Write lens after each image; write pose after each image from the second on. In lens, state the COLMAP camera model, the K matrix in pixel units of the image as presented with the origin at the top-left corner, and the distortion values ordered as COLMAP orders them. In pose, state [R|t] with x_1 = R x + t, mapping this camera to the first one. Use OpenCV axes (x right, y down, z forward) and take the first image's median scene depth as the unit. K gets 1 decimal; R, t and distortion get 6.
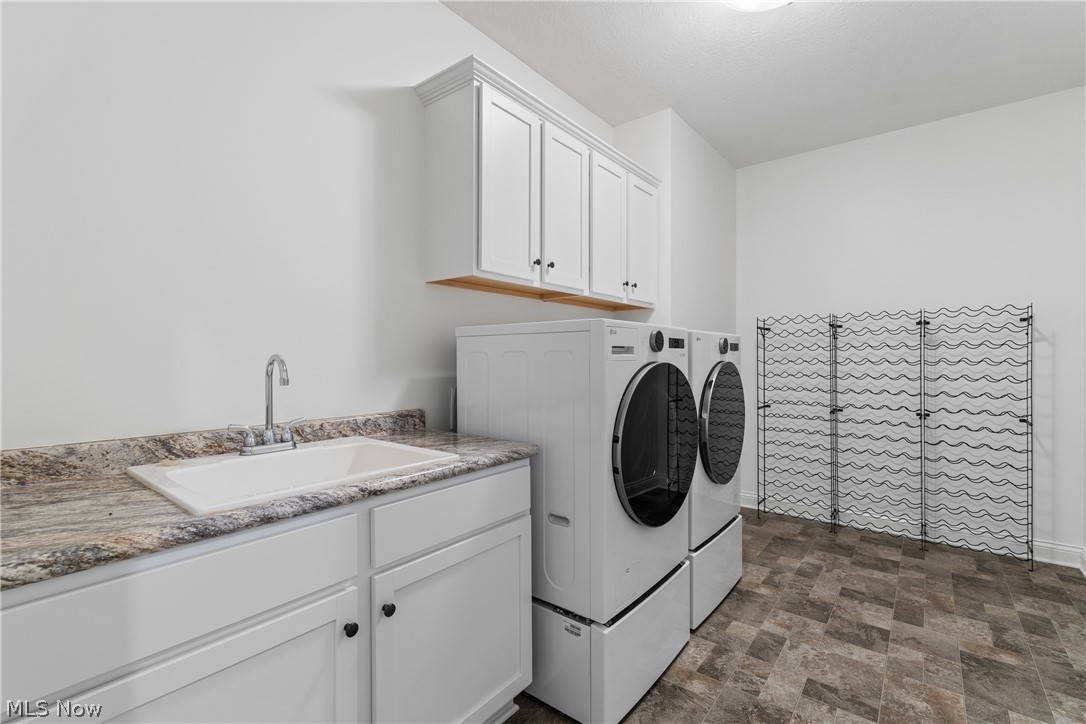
lens RADIAL K [[486.0, 0, 543.1], [0, 486.0, 360.0], [0, 0, 1]] dist [0.002986, -0.000900]
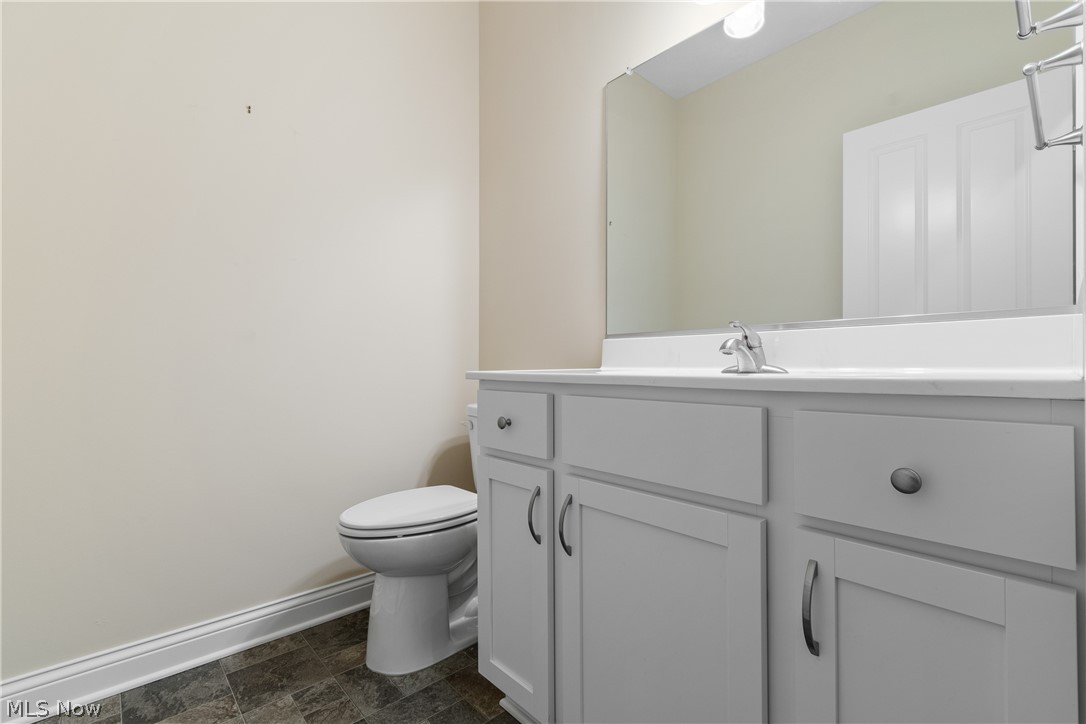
lens RADIAL K [[486.0, 0, 543.4], [0, 486.0, 363.0], [0, 0, 1]] dist [0.002986, -0.000900]
pose [[-0.163227, -0.002012, -0.986586, 1.084904], [-0.000660, 0.999998, -0.001930, 0.168093], [0.986588, 0.000336, -0.163228, 1.453751]]
